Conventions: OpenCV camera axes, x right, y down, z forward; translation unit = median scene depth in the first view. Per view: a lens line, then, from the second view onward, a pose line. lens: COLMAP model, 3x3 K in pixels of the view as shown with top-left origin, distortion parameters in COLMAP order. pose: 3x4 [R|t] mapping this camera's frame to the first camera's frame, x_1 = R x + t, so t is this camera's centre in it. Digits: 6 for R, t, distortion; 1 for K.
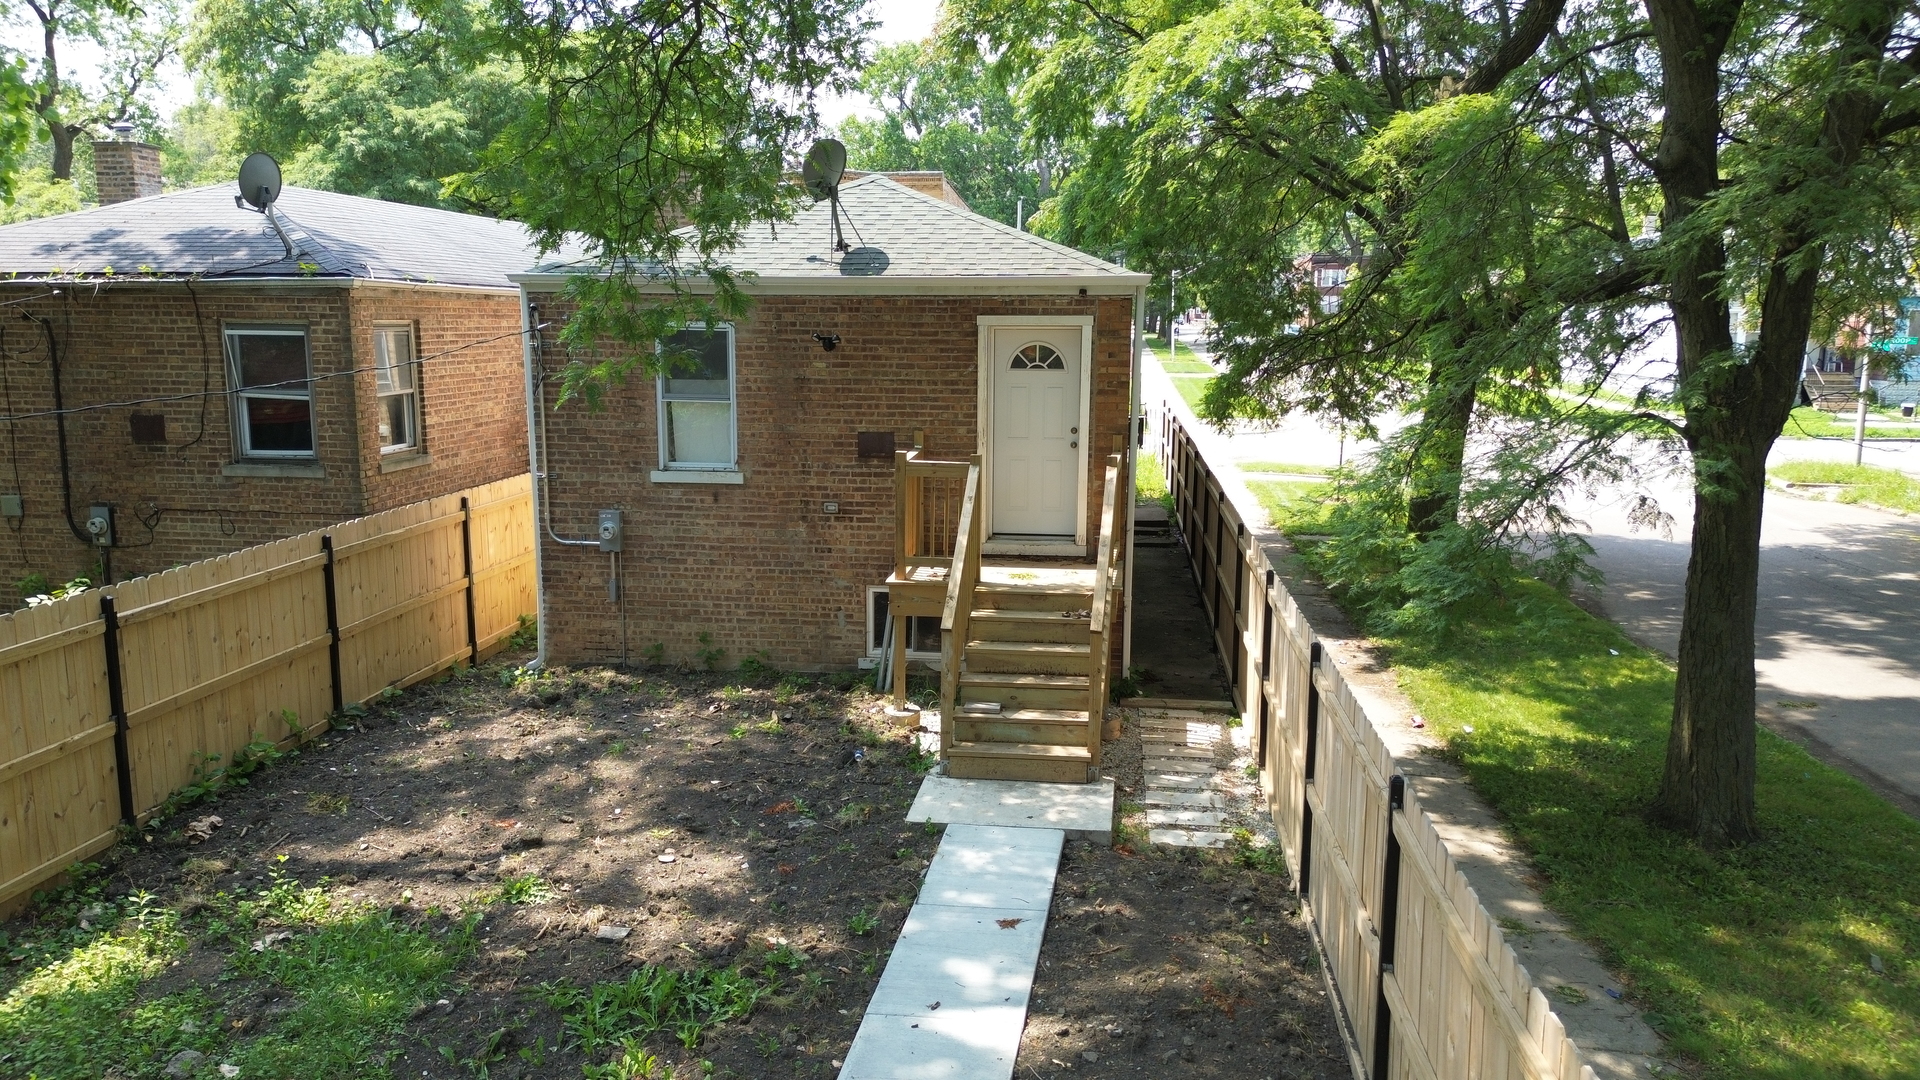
lens RADIAL K [[1363.2, 0, 979.6], [0, 1363.2, 522.8], [0, 0, 1]] dist [0.078256, -0.083514]
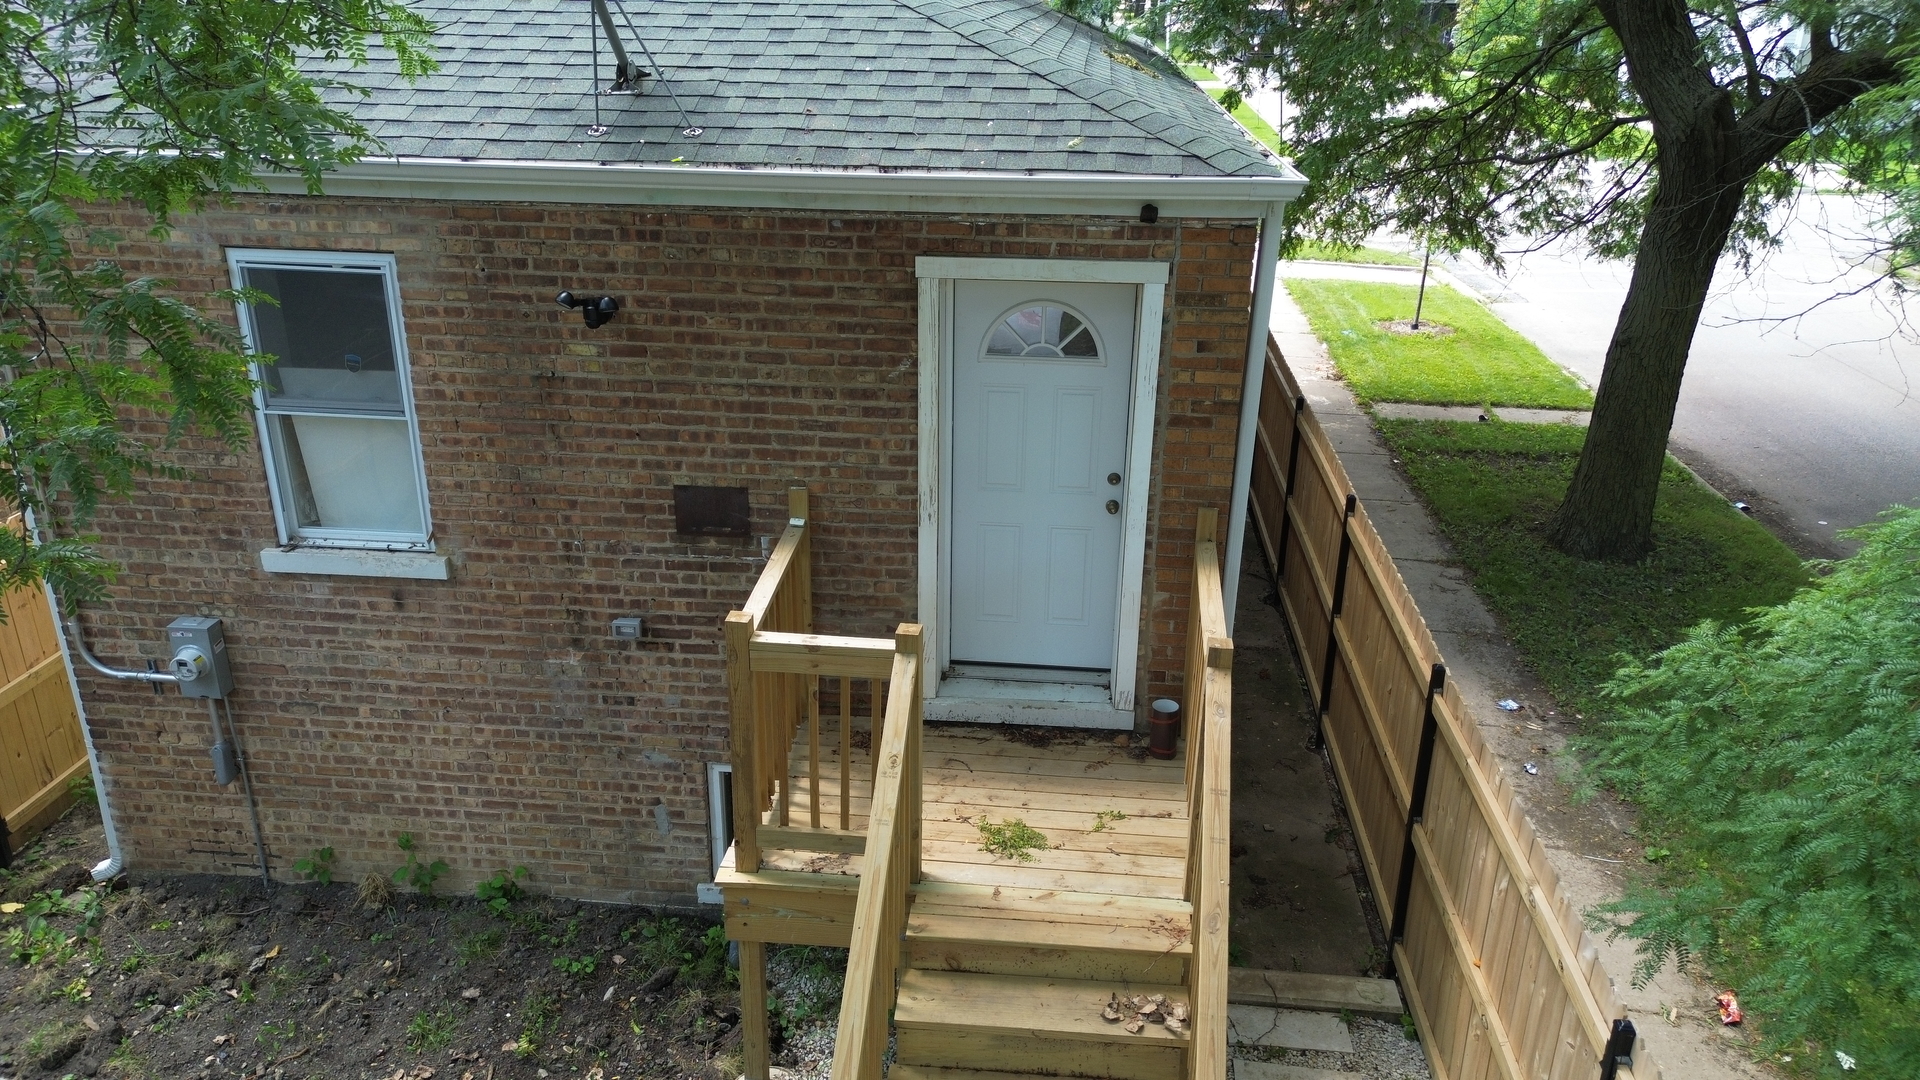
lens RADIAL K [[1363.2, 0, 963.3], [0, 1363.2, 536.1], [0, 0, 1]] dist [0.078256, -0.083514]
pose [[0.999885, 0.002000, 0.015041, 0.007191], [-0.005357, 0.973964, 0.226638, -0.159277], [-0.014196, -0.226692, 0.973863, 0.513295]]
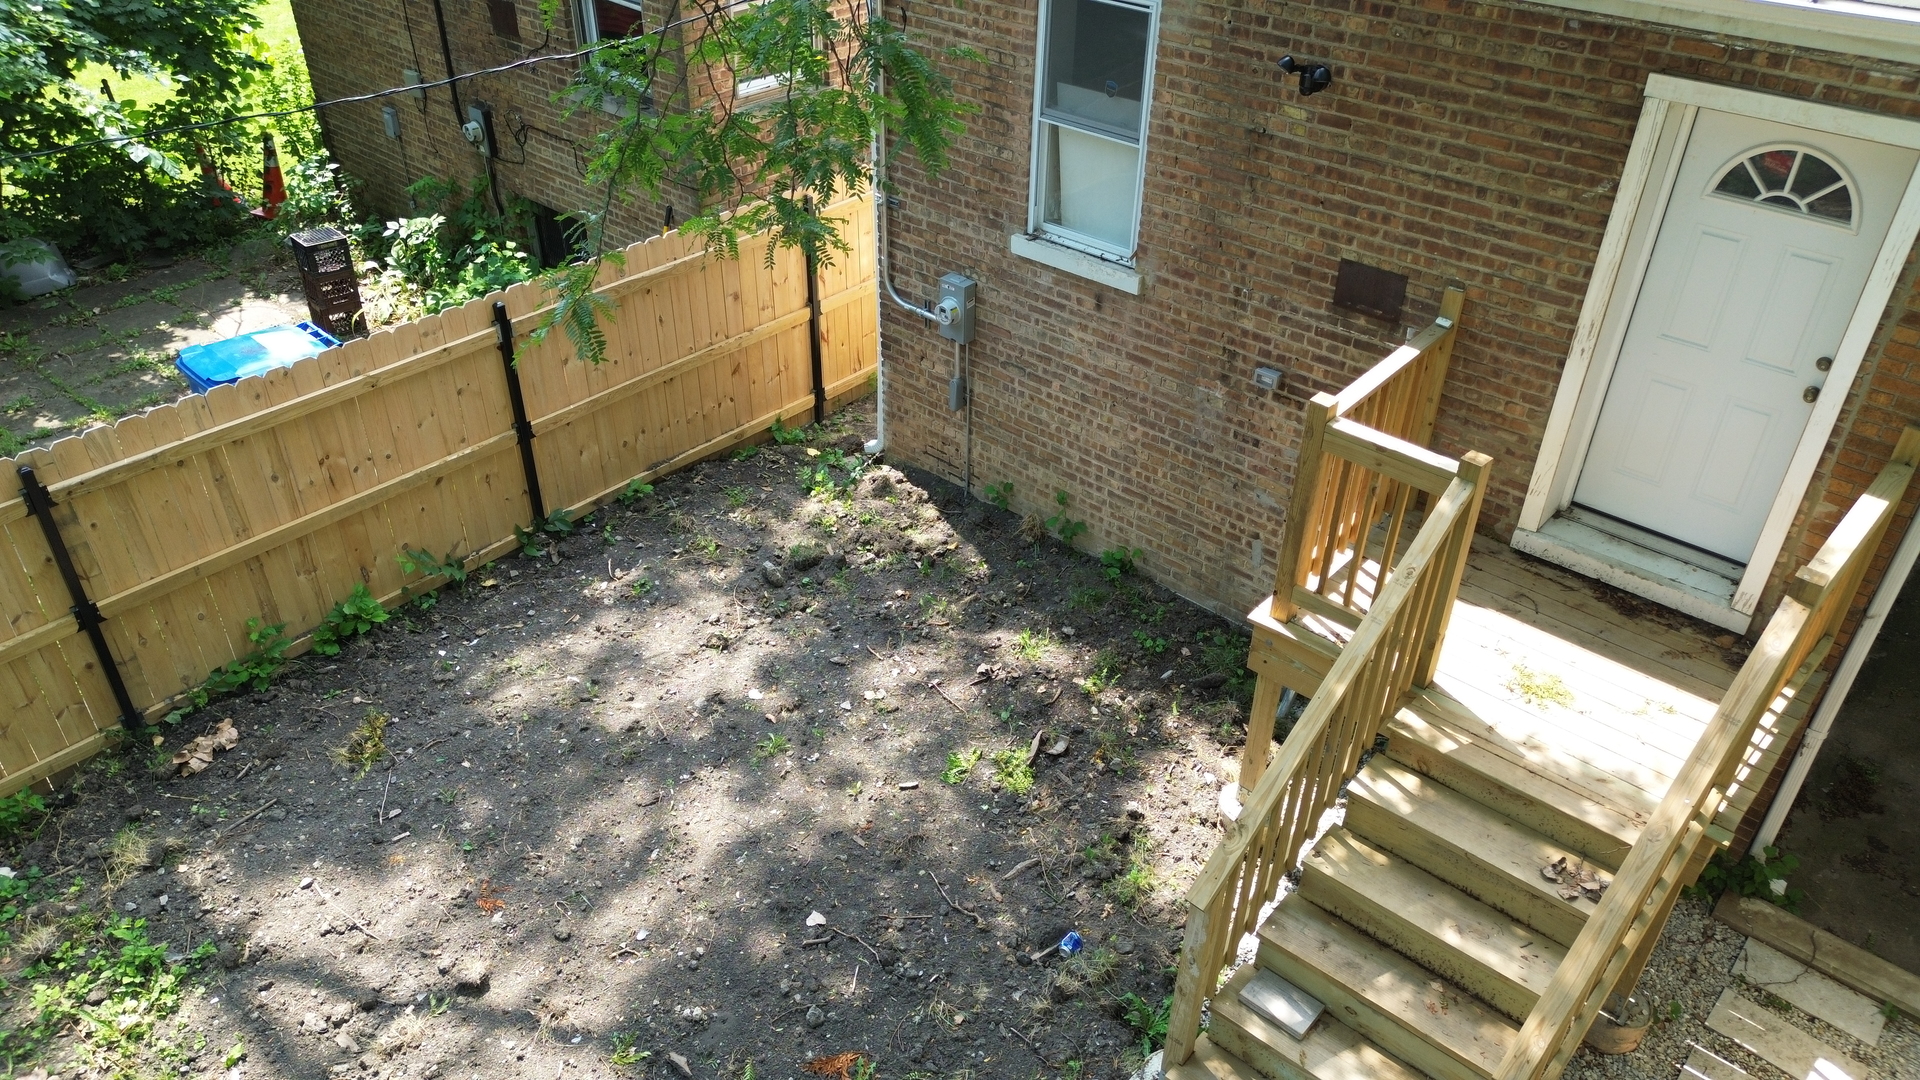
lens RADIAL K [[1363.2, 0, 954.0], [0, 1363.2, 541.9], [0, 0, 1]] dist [0.078256, -0.083514]
pose [[0.812323, 0.333066, -0.478747, 0.074787], [-0.097730, 0.887017, 0.451275, -0.189457], [0.574961, -0.319793, 0.753095, 0.489520]]
